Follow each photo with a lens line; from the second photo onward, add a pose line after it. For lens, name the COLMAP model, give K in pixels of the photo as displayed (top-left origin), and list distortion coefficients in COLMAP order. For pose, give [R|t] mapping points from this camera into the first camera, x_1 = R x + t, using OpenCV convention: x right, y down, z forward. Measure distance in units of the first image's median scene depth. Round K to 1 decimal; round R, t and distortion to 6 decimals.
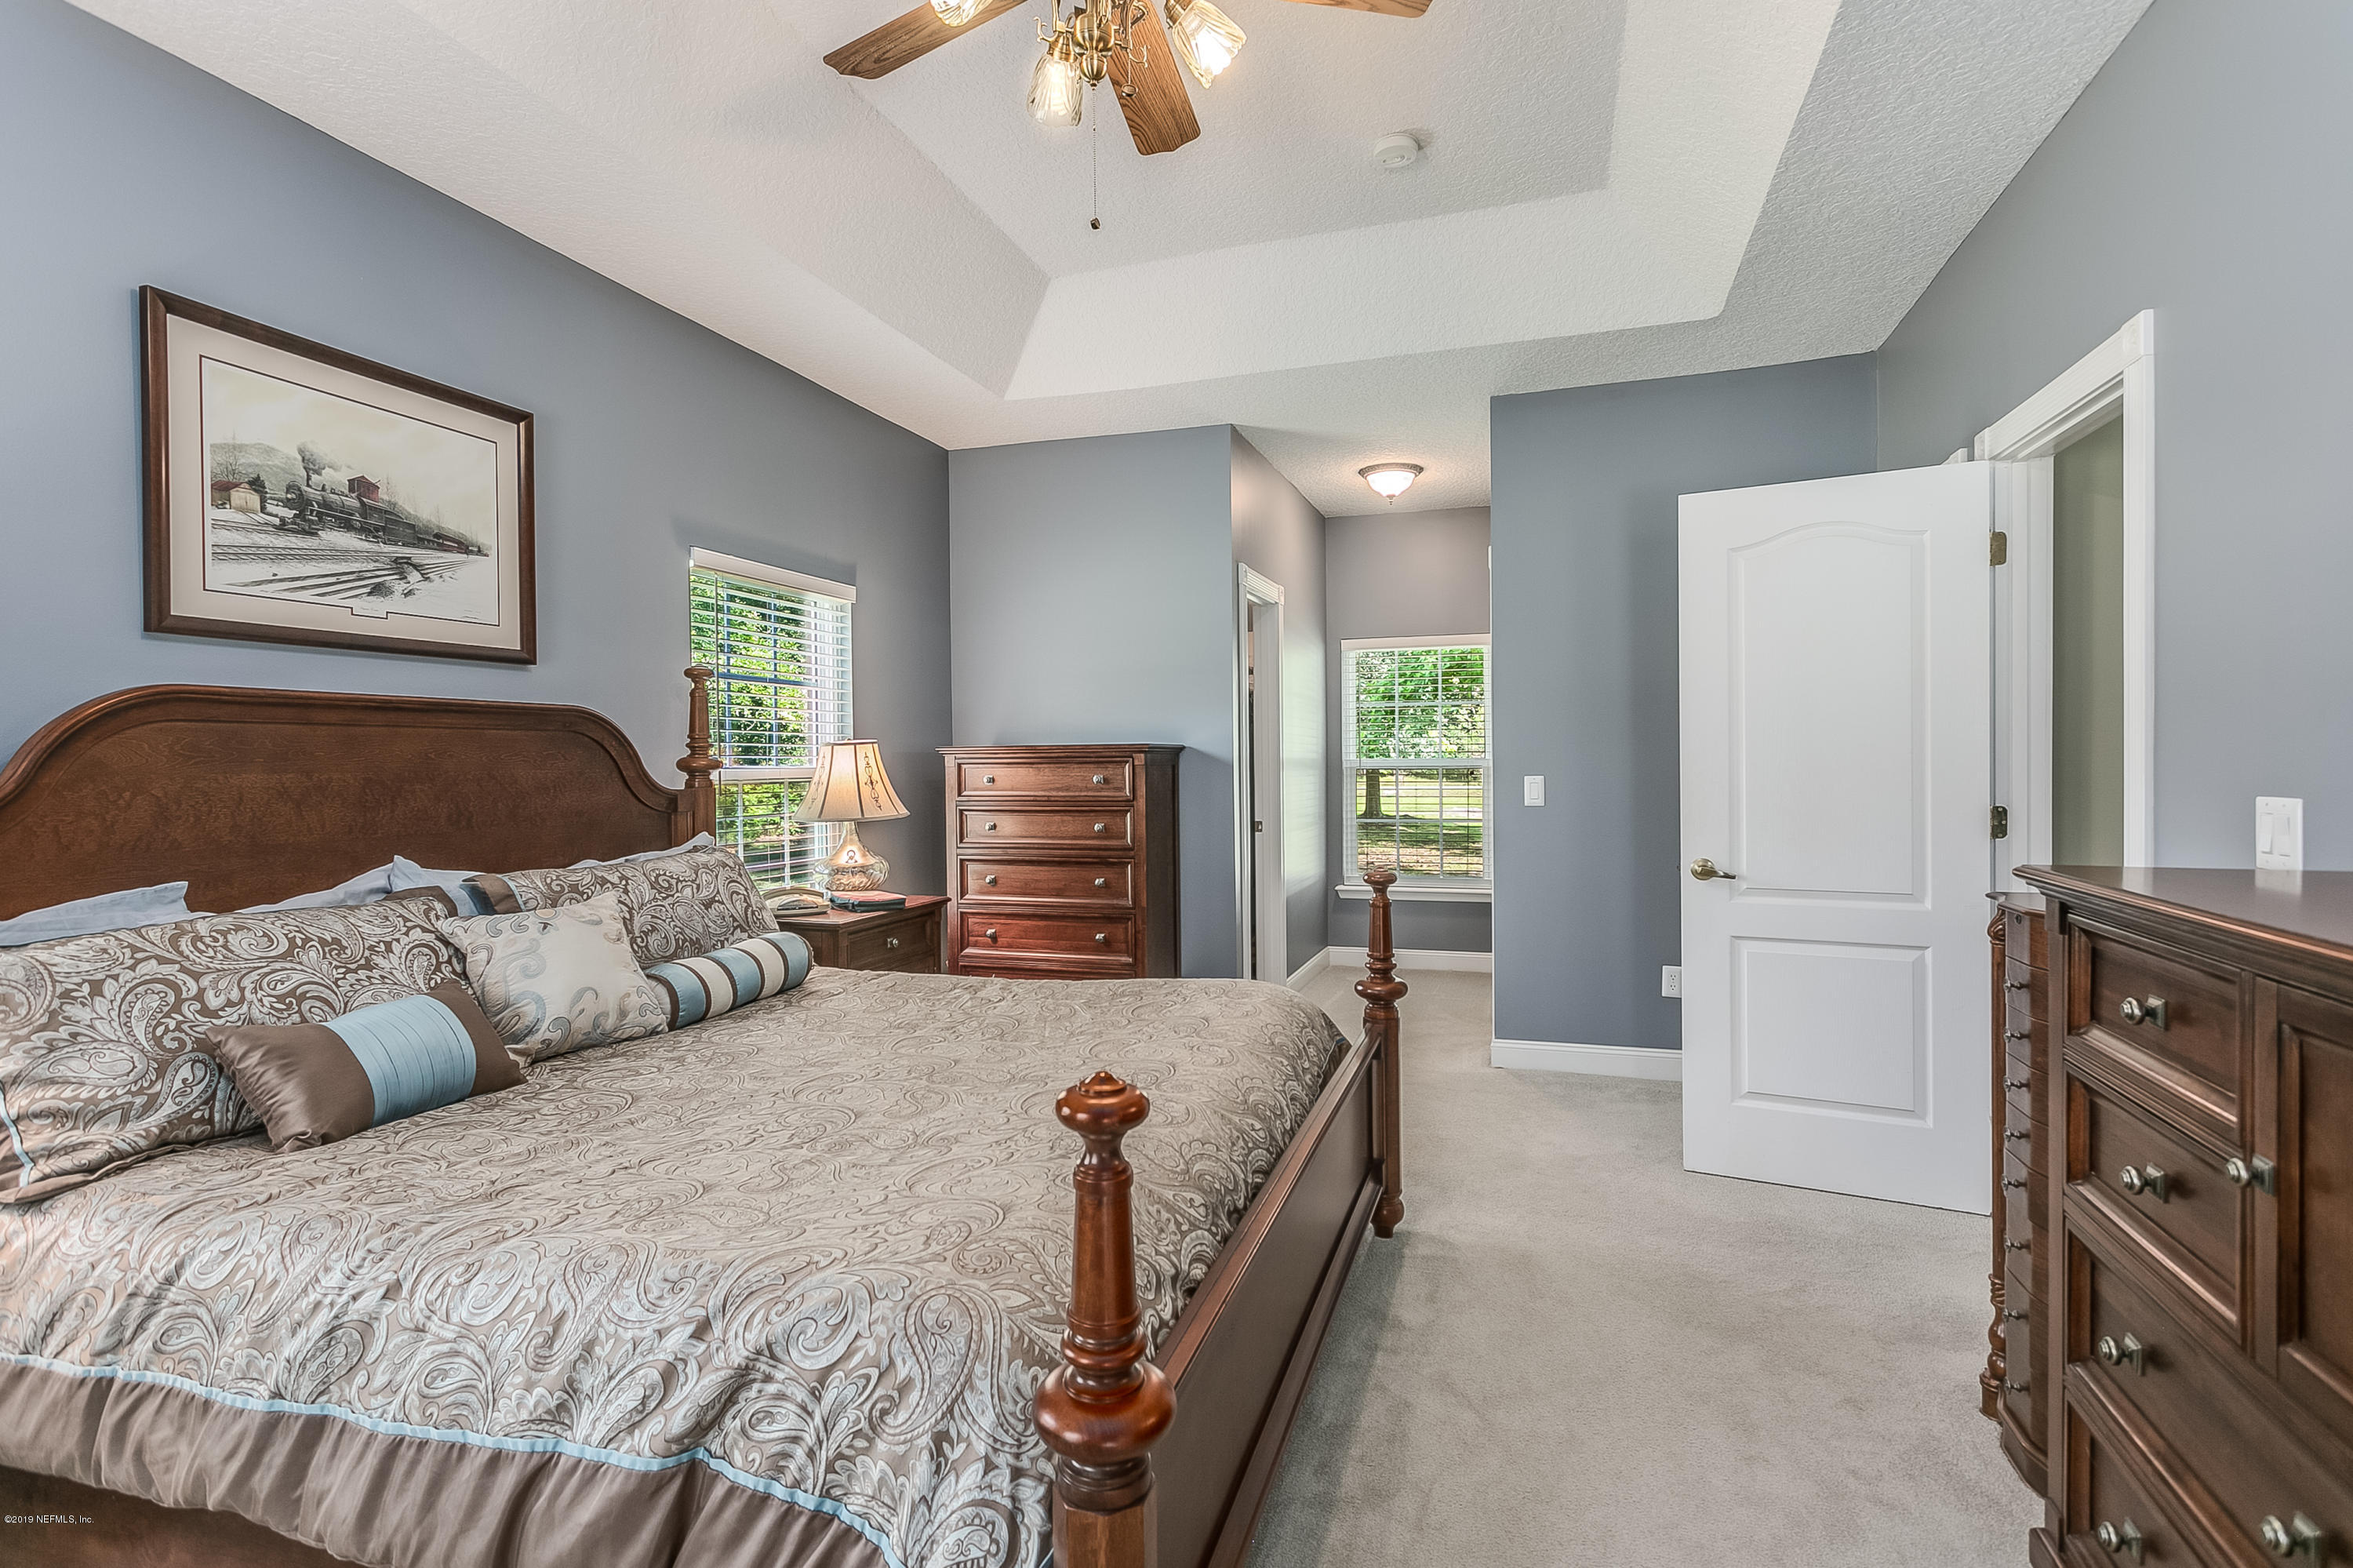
lens RADIAL K [[1137.8, 0, 1180.3], [0, 1137.8, 778.4], [0, 0, 1]] dist [-0.005793, 0.000374]
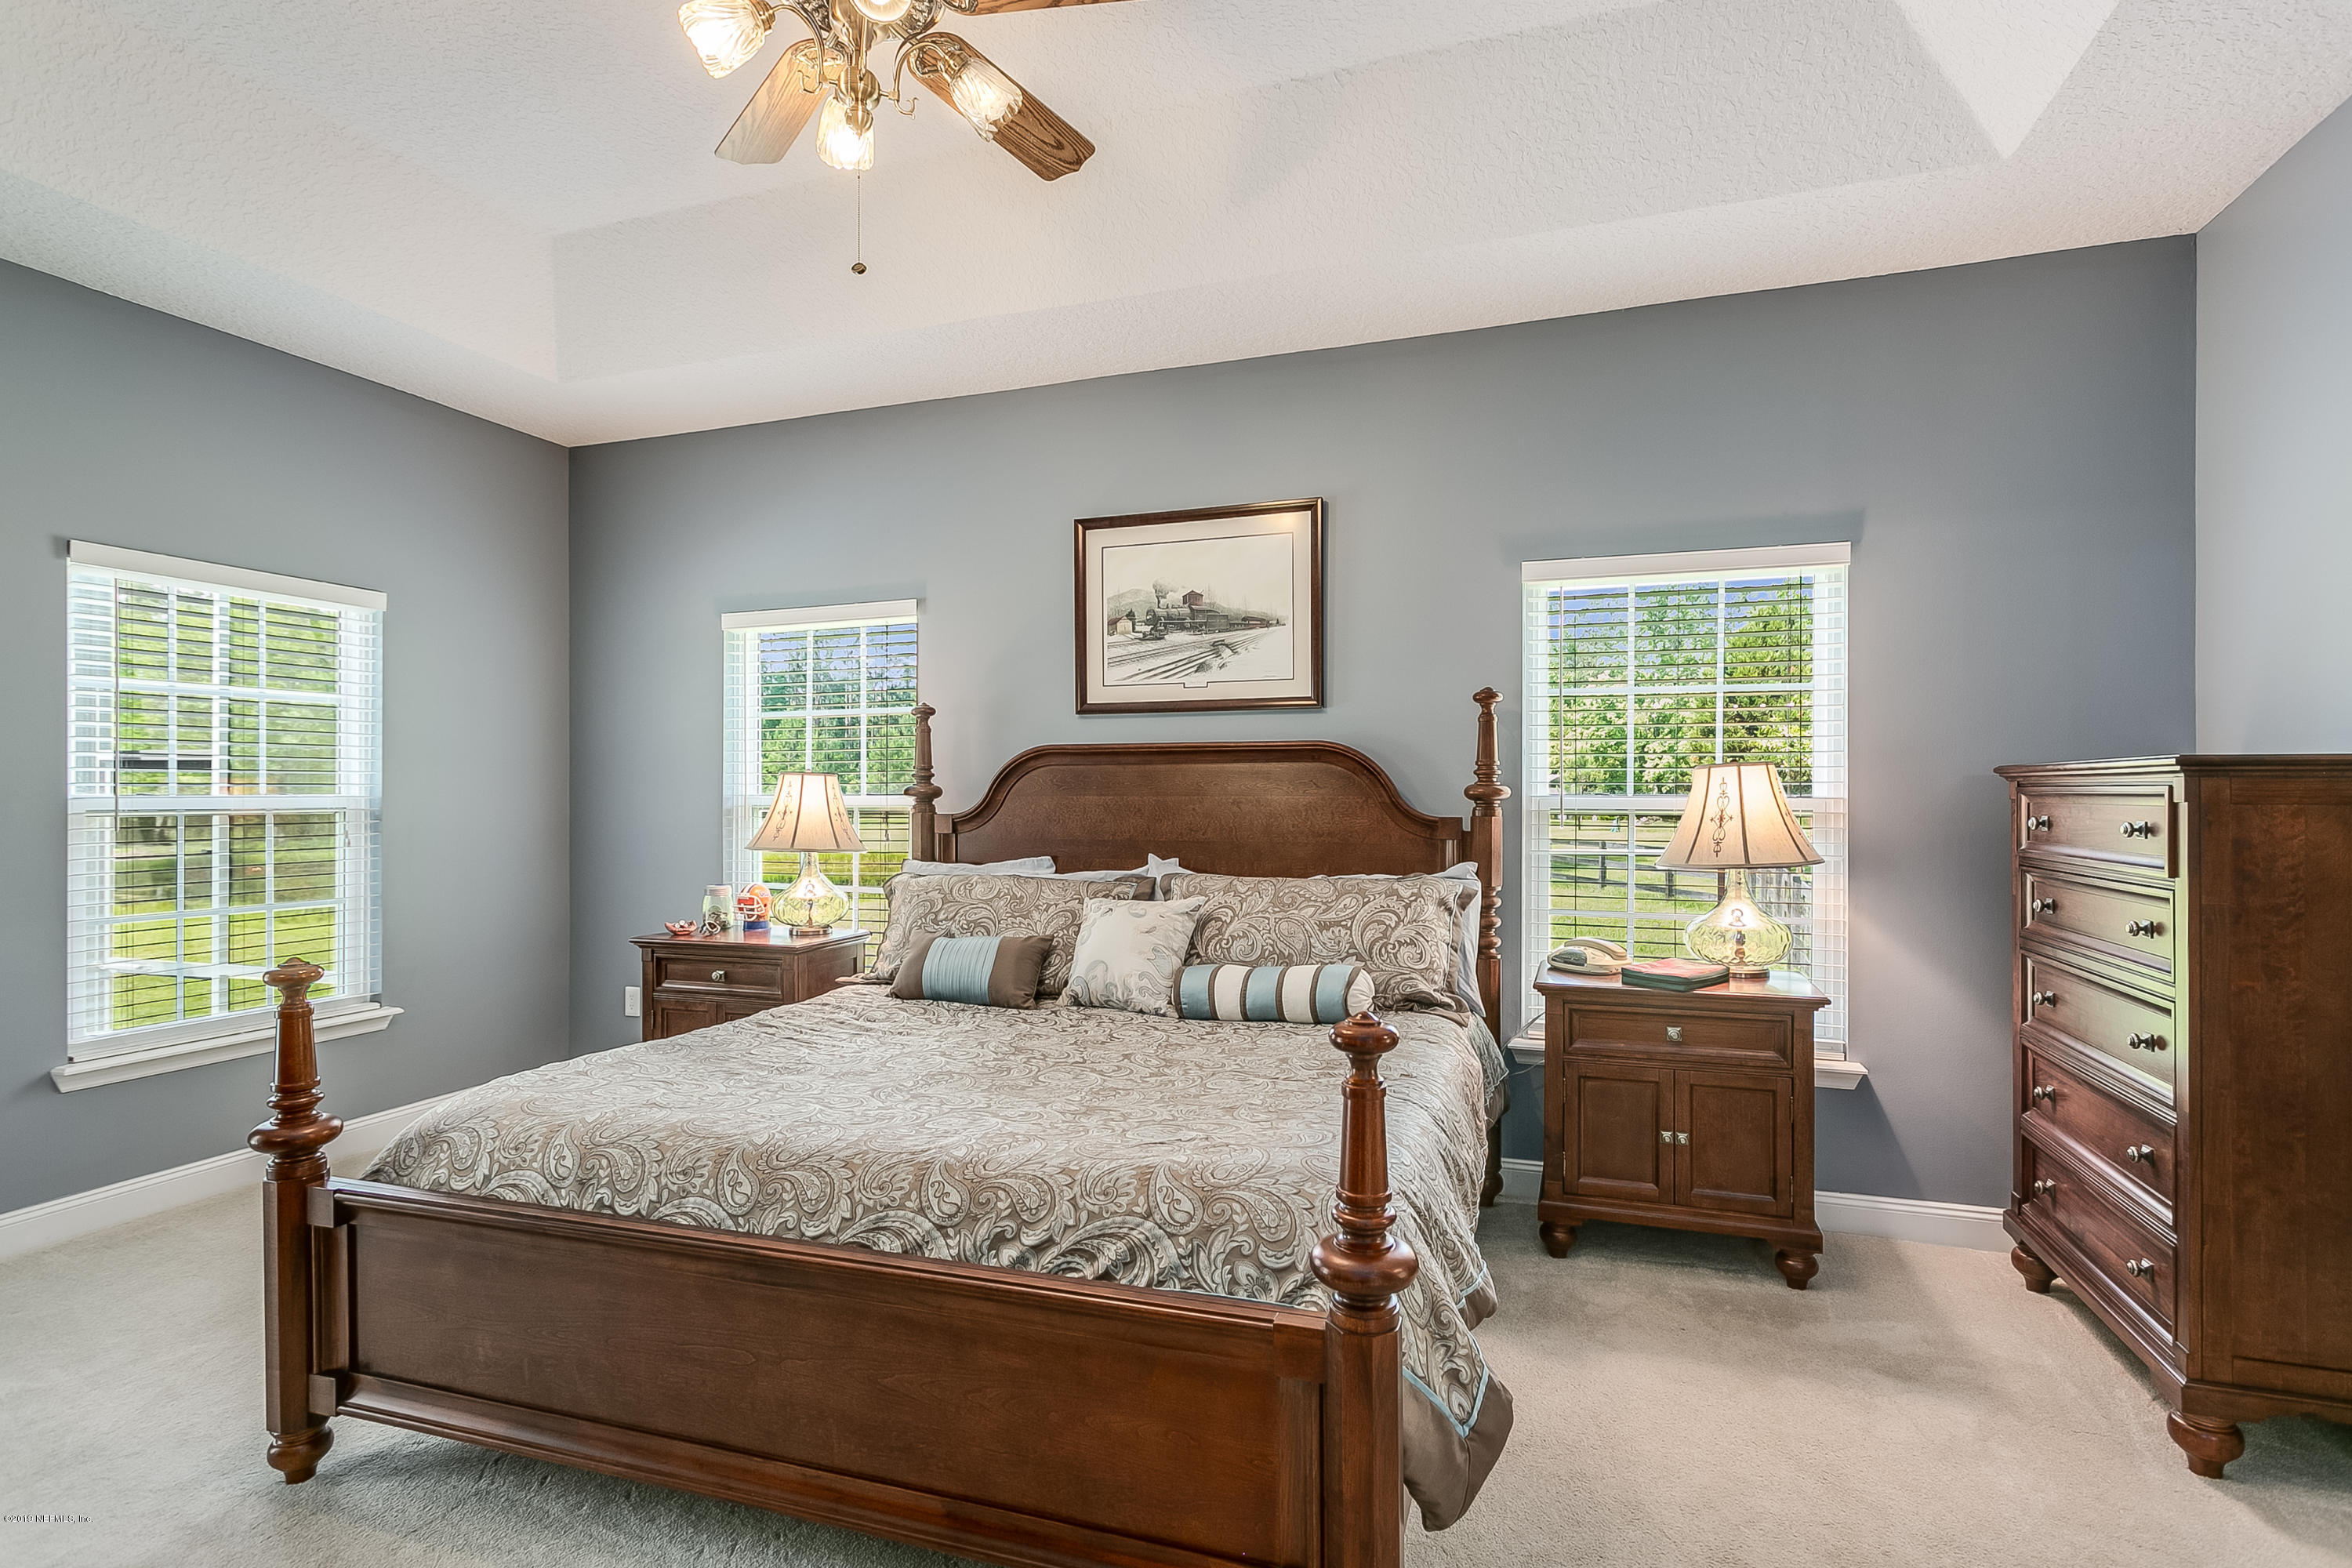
lens RADIAL K [[1137.3, 0, 1178.4], [0, 1137.3, 786.8], [0, 0, 1]] dist [-0.005793, 0.000374]
pose [[-0.031062, -0.003728, -0.999511, 0.744244], [-0.019577, 0.999803, -0.003121, -0.013314], [0.999326, 0.019471, -0.031128, 1.066332]]
